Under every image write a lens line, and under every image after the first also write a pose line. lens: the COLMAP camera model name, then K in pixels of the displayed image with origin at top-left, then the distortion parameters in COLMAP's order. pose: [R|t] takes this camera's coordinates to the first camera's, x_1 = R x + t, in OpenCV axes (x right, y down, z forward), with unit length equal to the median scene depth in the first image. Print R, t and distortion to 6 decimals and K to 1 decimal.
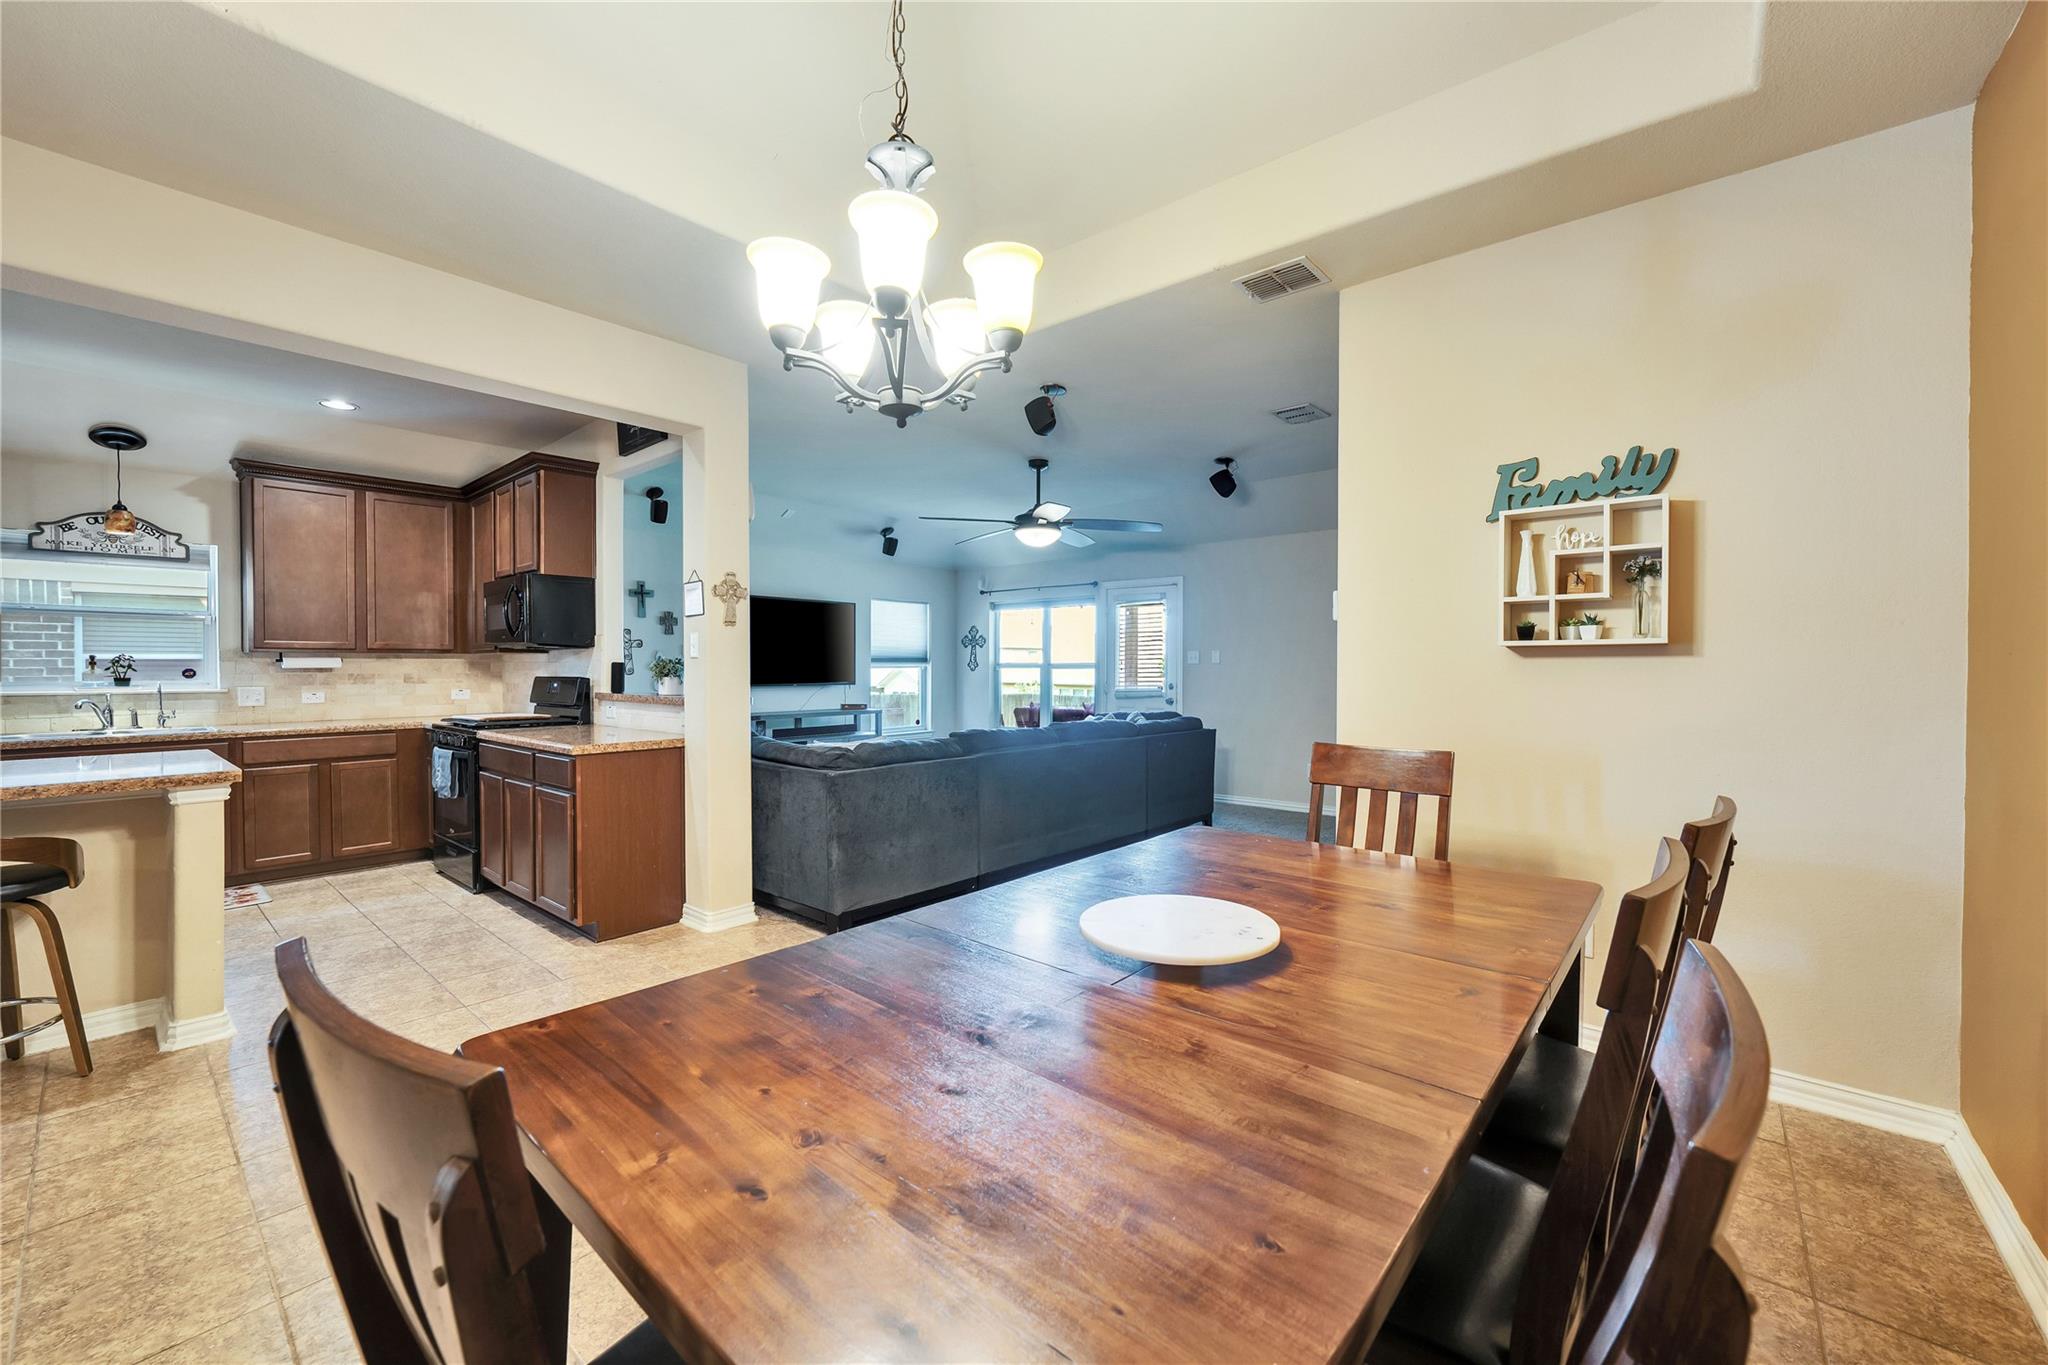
lens RADIAL K [[802.8, 0, 1024.0], [0, 802.8, 682.5], [0, 0, 1]] dist [0.001201, 0.000443]
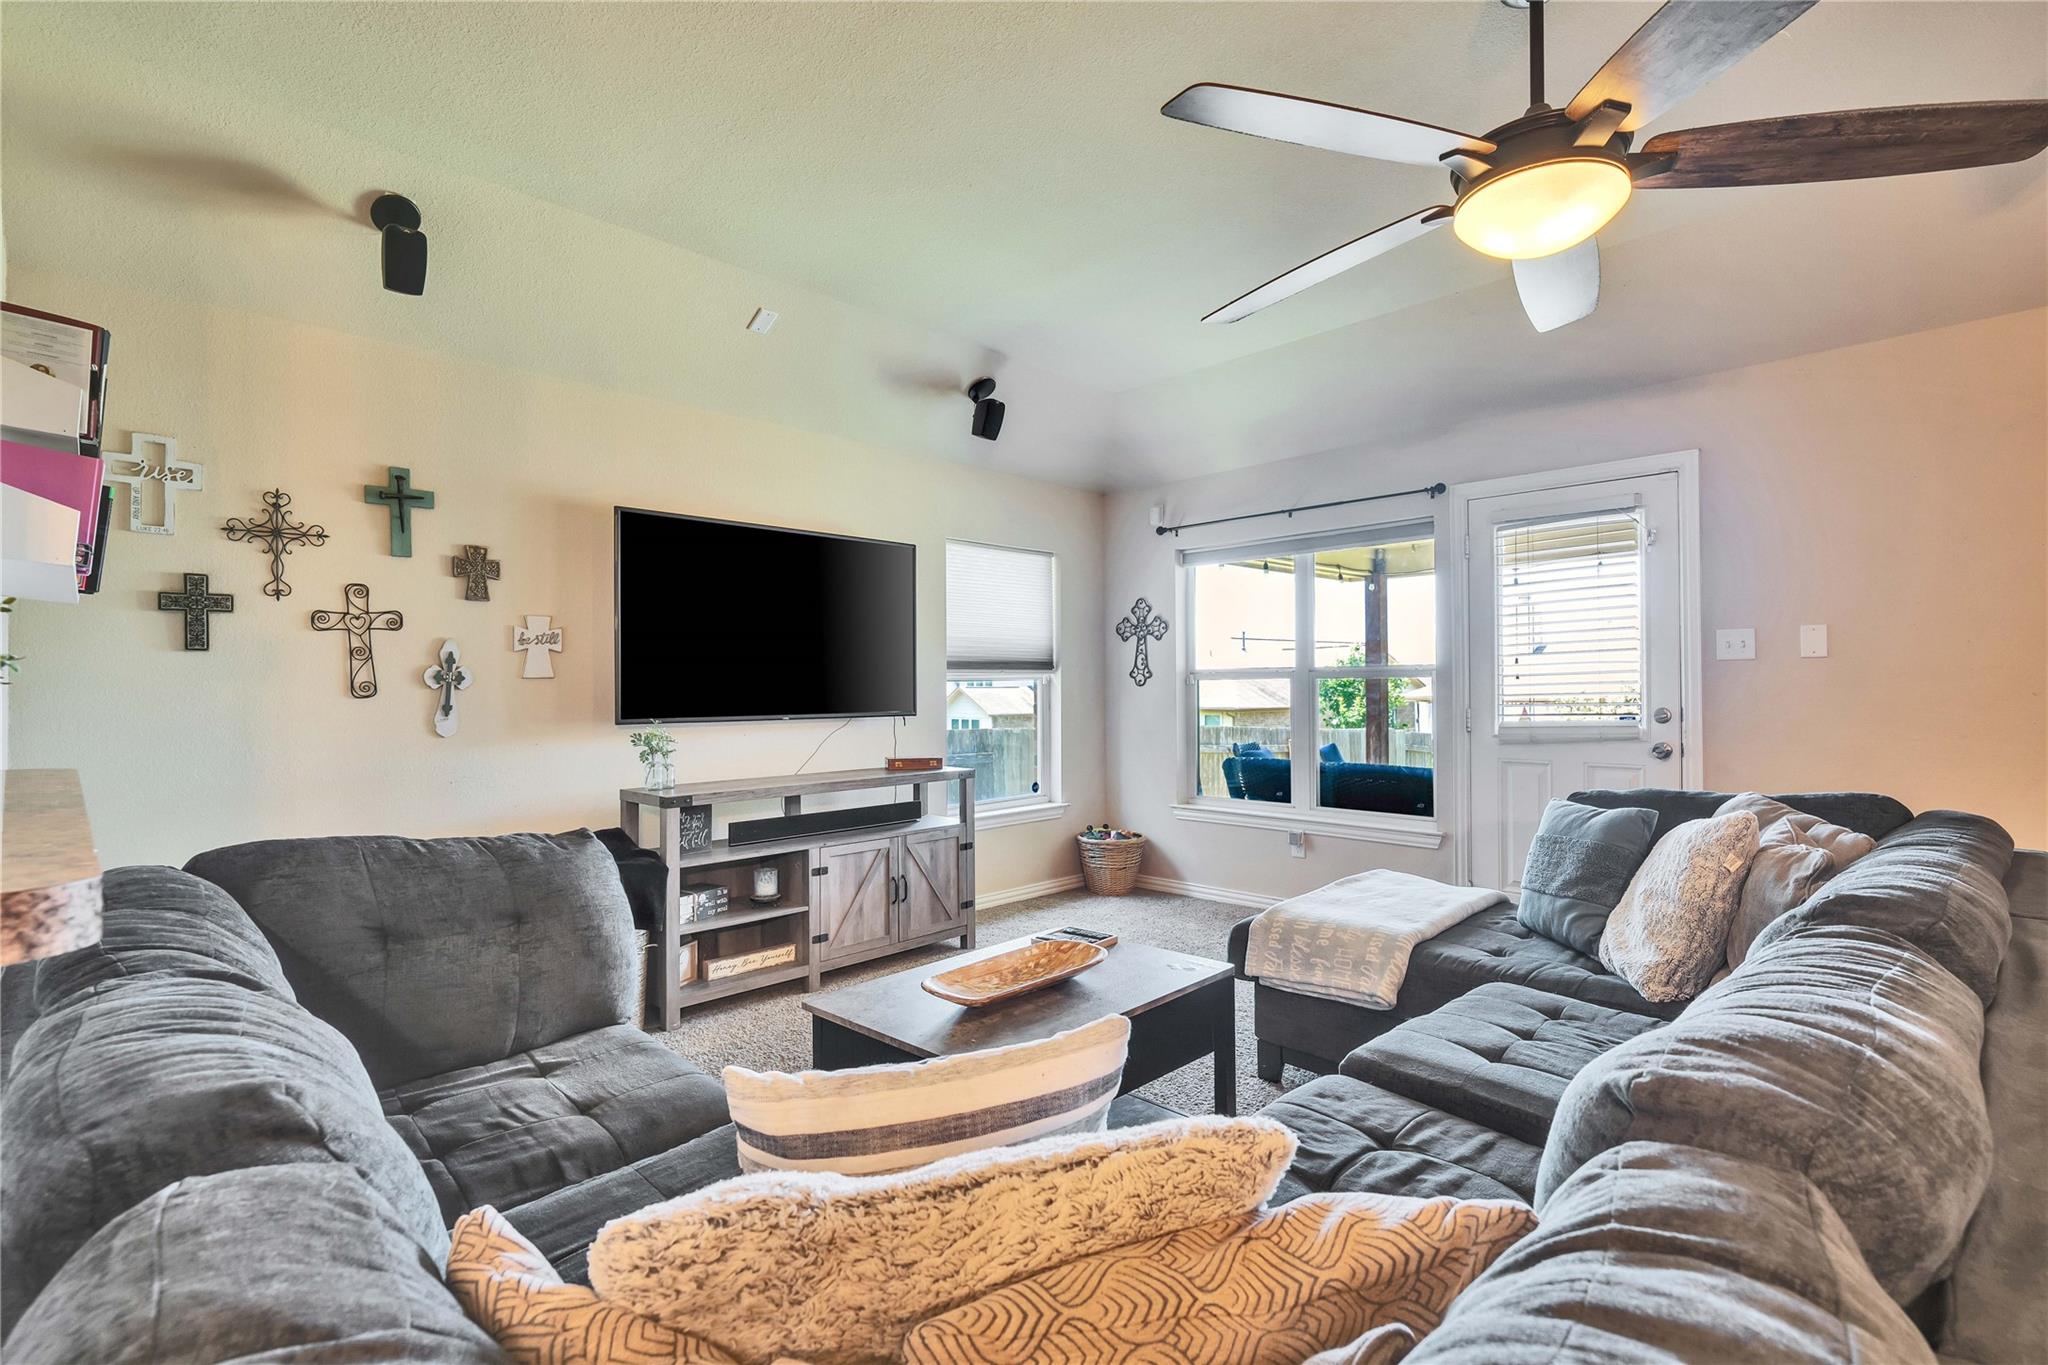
lens RADIAL K [[942.2, 0, 1024.0], [0, 942.2, 682.5], [0, 0, 1]] dist [0.001501, 0.000351]
pose [[0.996918, -0.010485, -0.077742, -0.156902], [0.008521, 0.999637, -0.025549, -0.003626], [0.077982, 0.024808, 0.996646, 0.685626]]
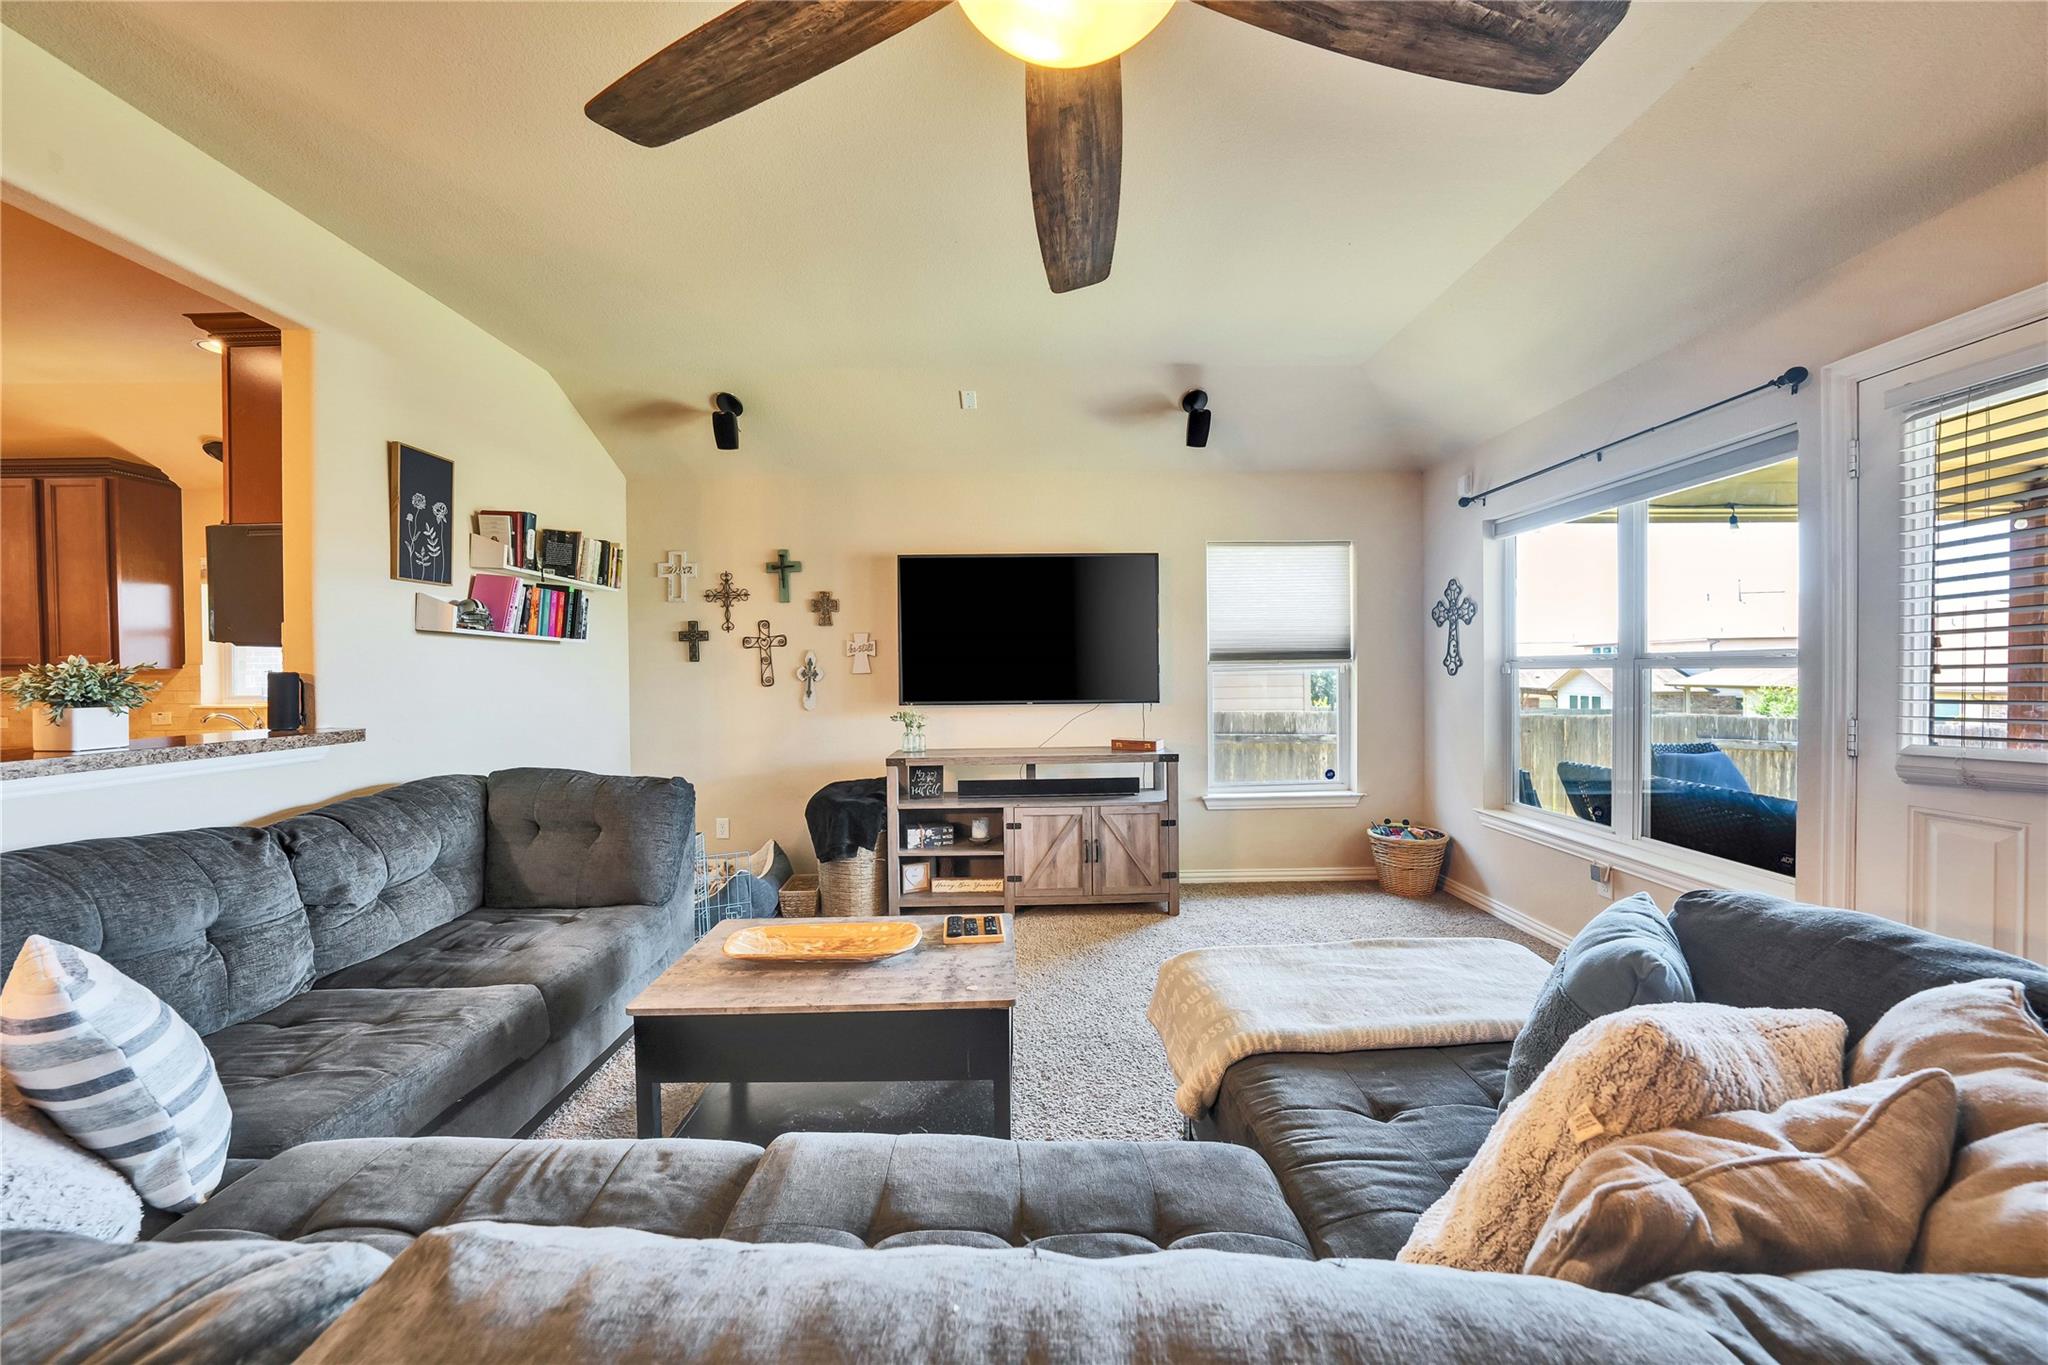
lens RADIAL K [[719.5, 0, 1024.0], [0, 719.5, 682.5], [0, 0, 1]] dist [-0.029960, 0.011033]
pose [[0.661113, 0.001404, -0.750285, 0.142436], [-0.001953, 0.999998, 0.000150, -0.017021], [0.750284, 0.001366, 0.661115, 0.931100]]
